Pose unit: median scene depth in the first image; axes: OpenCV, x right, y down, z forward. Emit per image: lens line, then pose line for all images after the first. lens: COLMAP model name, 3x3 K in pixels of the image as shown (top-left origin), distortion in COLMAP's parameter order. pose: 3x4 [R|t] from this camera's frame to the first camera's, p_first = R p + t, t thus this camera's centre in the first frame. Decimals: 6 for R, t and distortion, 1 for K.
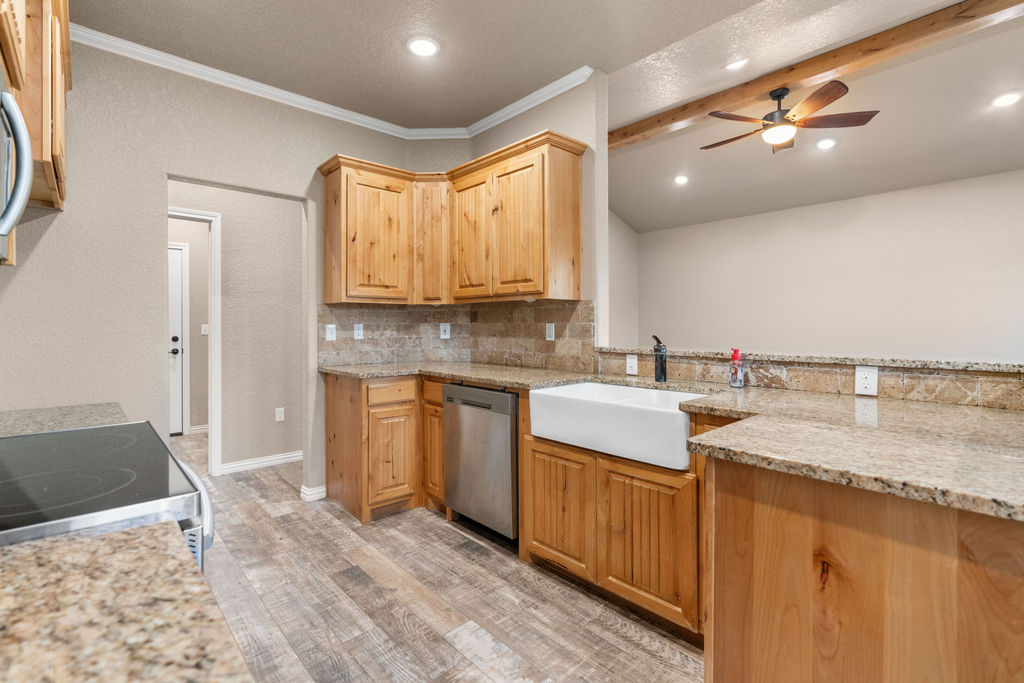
lens RADIAL K [[465.9, 0, 505.0], [0, 465.9, 327.1], [0, 0, 1]] dist [-0.009638, 0.000306]
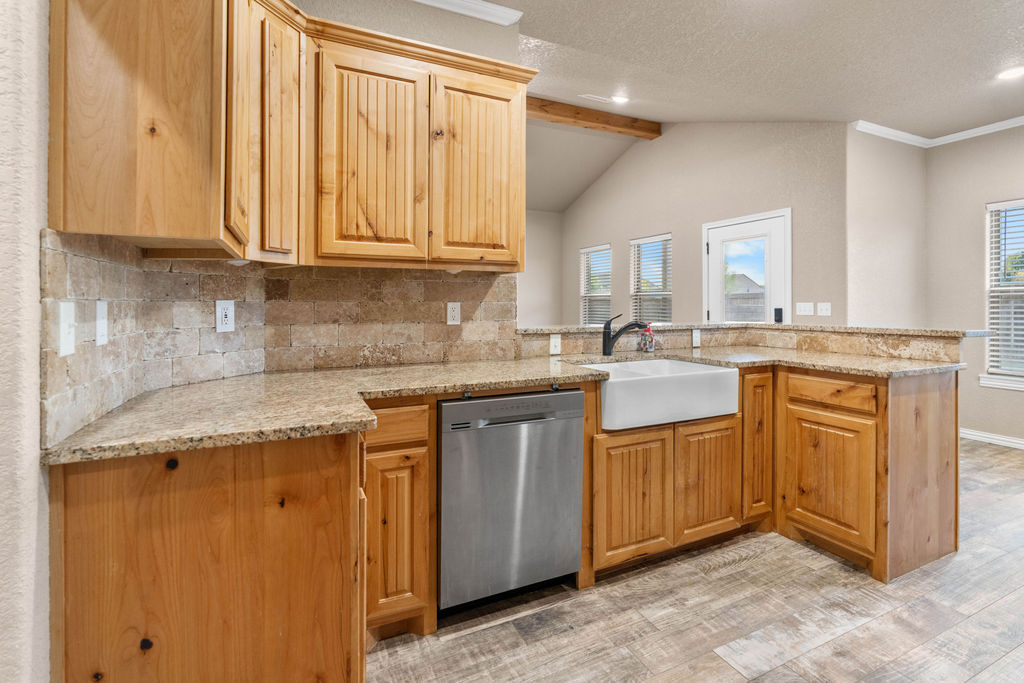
lens RADIAL K [[475.8, 0, 509.9], [0, 475.8, 305.7], [0, 0, 1]] dist [-0.008724, 0.001905]
pose [[0.292571, -0.000539, 0.956244, -0.641851], [0.004165, 0.999991, -0.000711, -0.001638], [-0.956235, 0.004191, 0.292571, 0.696721]]
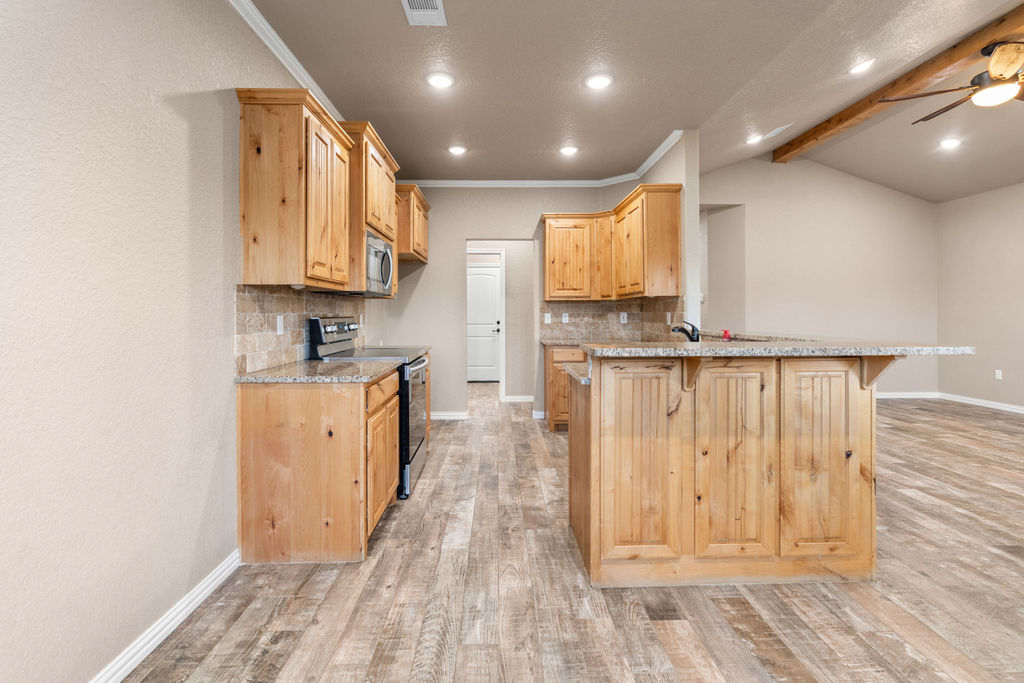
lens RADIAL K [[473.5, 0, 509.9], [0, 473.5, 311.7], [0, 0, 1]] dist [-0.003961, 0.000201]
pose [[0.757115, -0.004571, -0.653266, 0.673776], [-0.000234, 0.999974, -0.007268, -0.000177], [0.653282, 0.005655, 0.757094, -0.382011]]
